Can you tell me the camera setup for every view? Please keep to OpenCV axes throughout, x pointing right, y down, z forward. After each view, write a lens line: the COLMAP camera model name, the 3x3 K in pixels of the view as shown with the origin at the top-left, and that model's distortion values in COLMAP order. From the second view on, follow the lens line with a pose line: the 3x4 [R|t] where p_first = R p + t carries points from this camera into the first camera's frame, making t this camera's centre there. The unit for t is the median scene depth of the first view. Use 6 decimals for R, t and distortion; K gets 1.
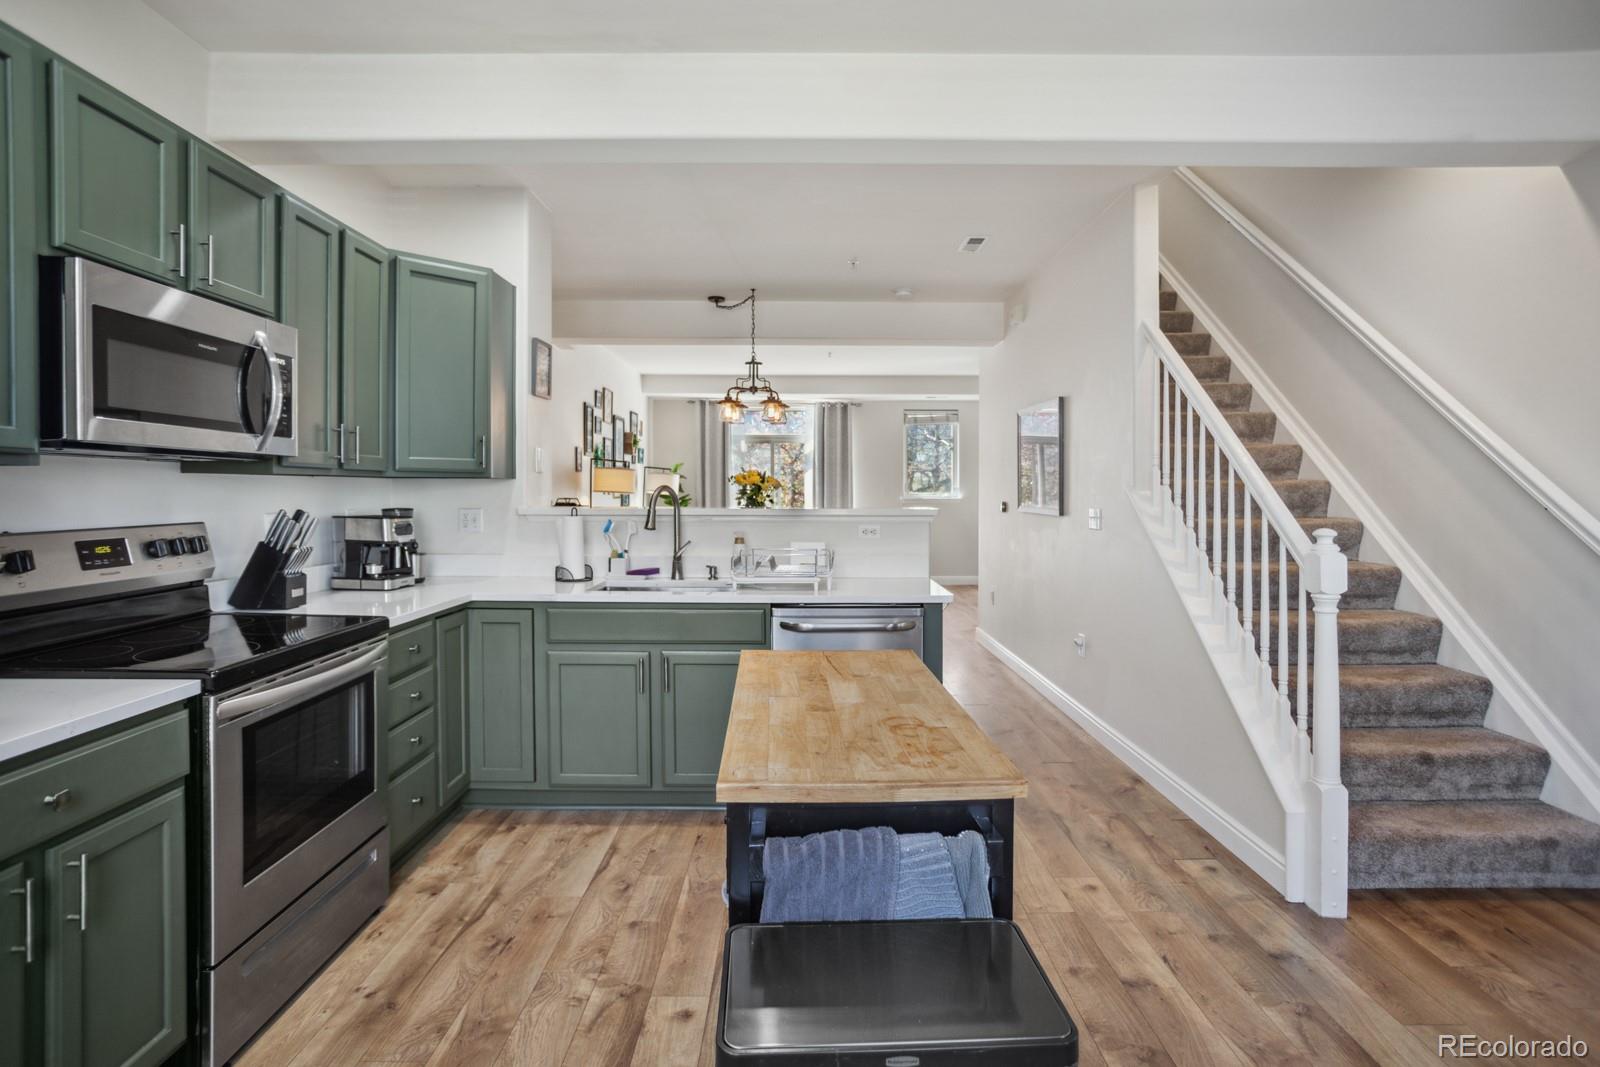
lens RADIAL K [[790.9, 0, 786.4], [0, 790.9, 497.0], [0, 0, 1]] dist [-0.030473, 0.015655]
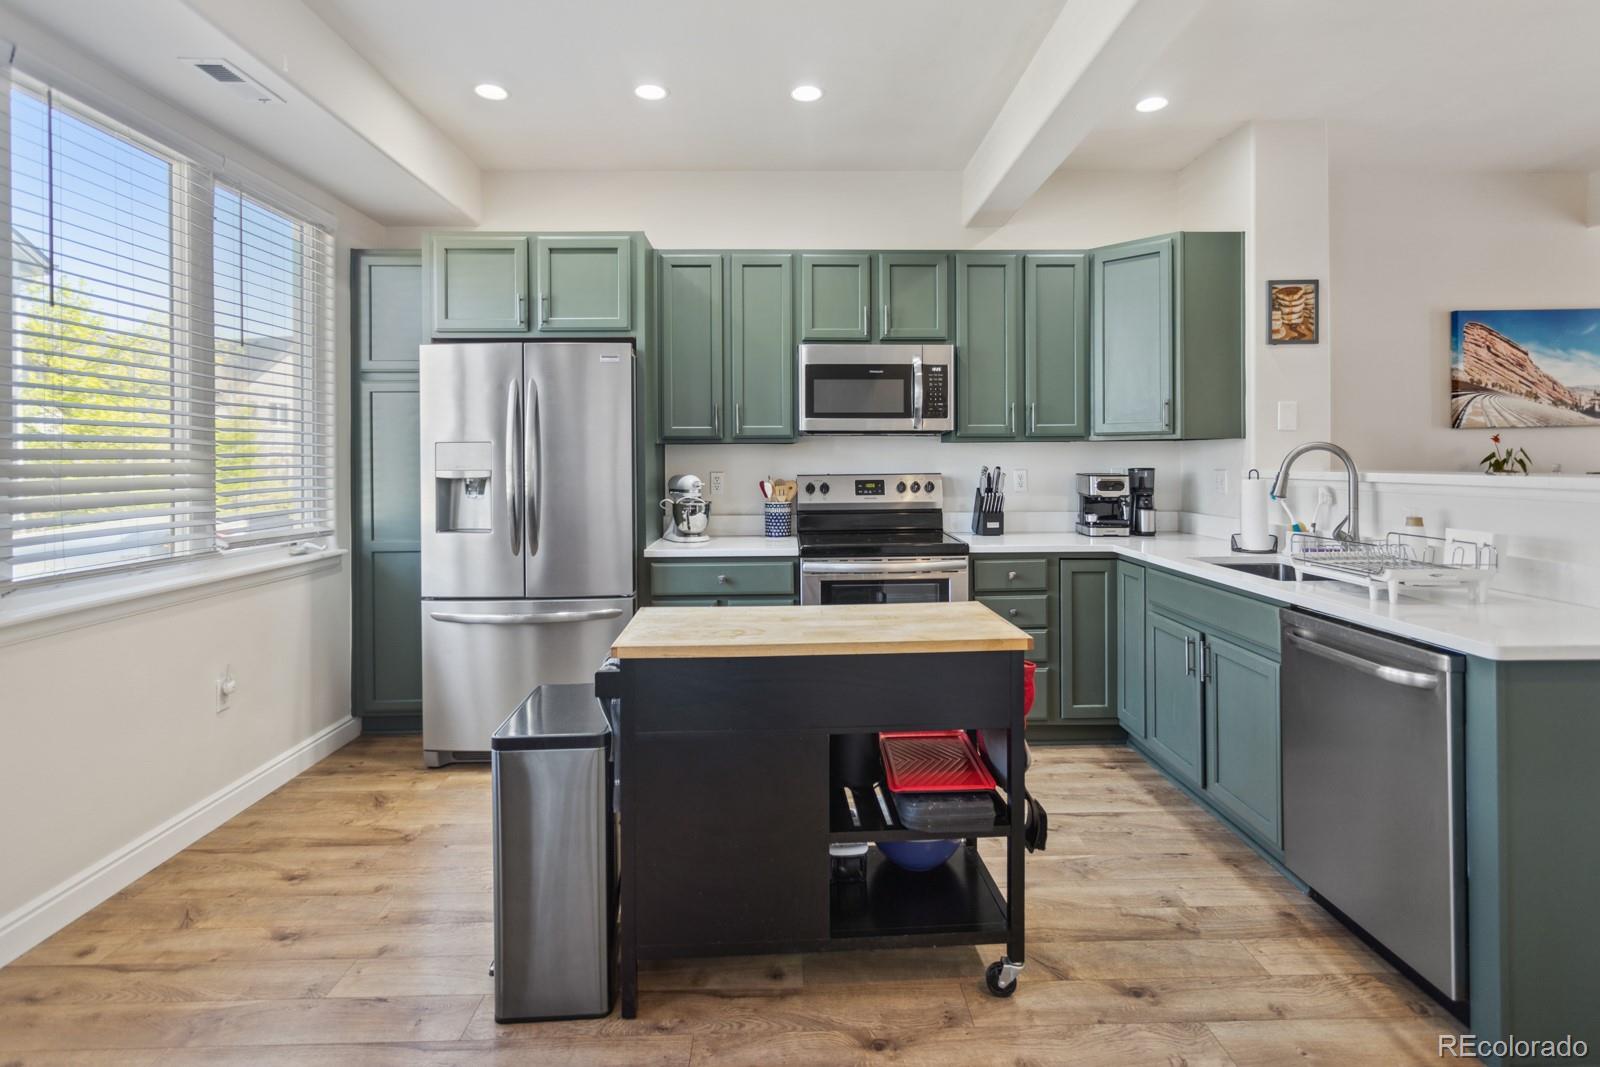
lens RADIAL K [[830.5, 0, 811.3], [0, 830.5, 462.6], [0, 0, 1]] dist [0.005202, -0.000190]
pose [[0.022743, 0.001322, -0.999740, 0.863080], [-0.003609, 0.999993, 0.001240, 0.008577], [0.999735, 0.003580, 0.022748, 0.632384]]
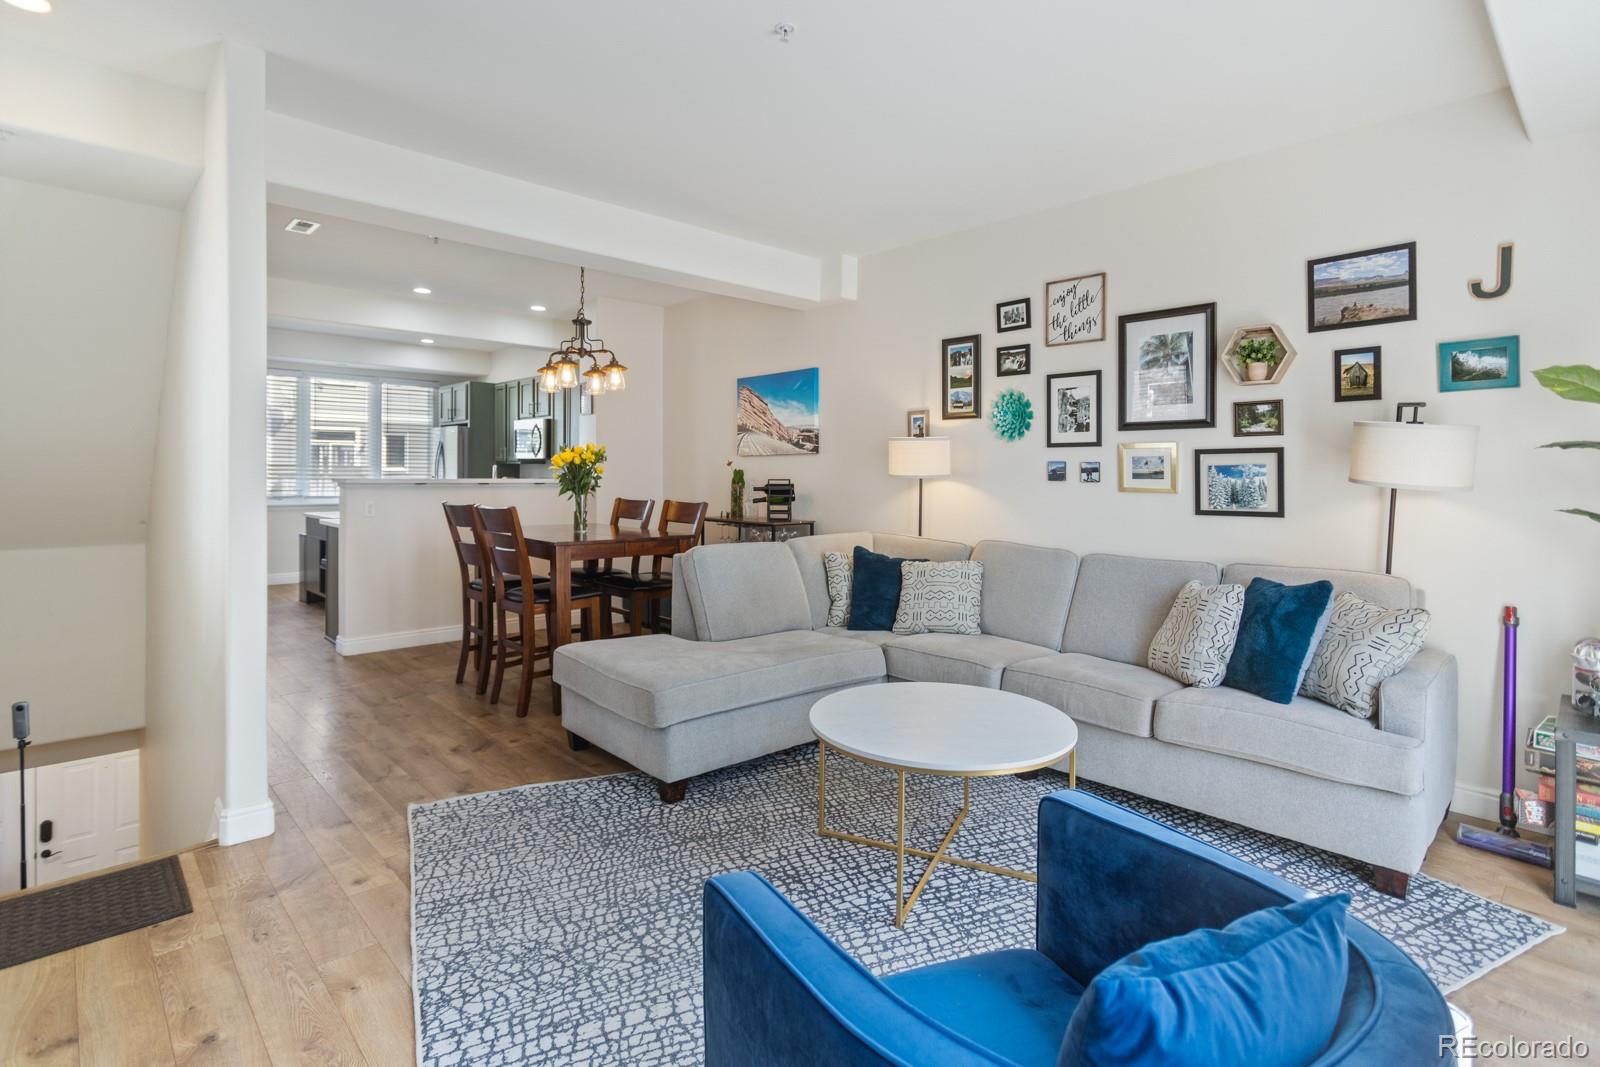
lens RADIAL K [[830.5, 0, 766.4], [0, 830.5, 481.4], [0, 0, 1]] dist [0.005202, -0.000190]
pose [[-0.760442, -0.000270, -0.649406, 0.815101], [-0.017698, 0.999637, 0.020309, -0.033777], [0.649165, 0.026937, -0.760171, 3.682179]]
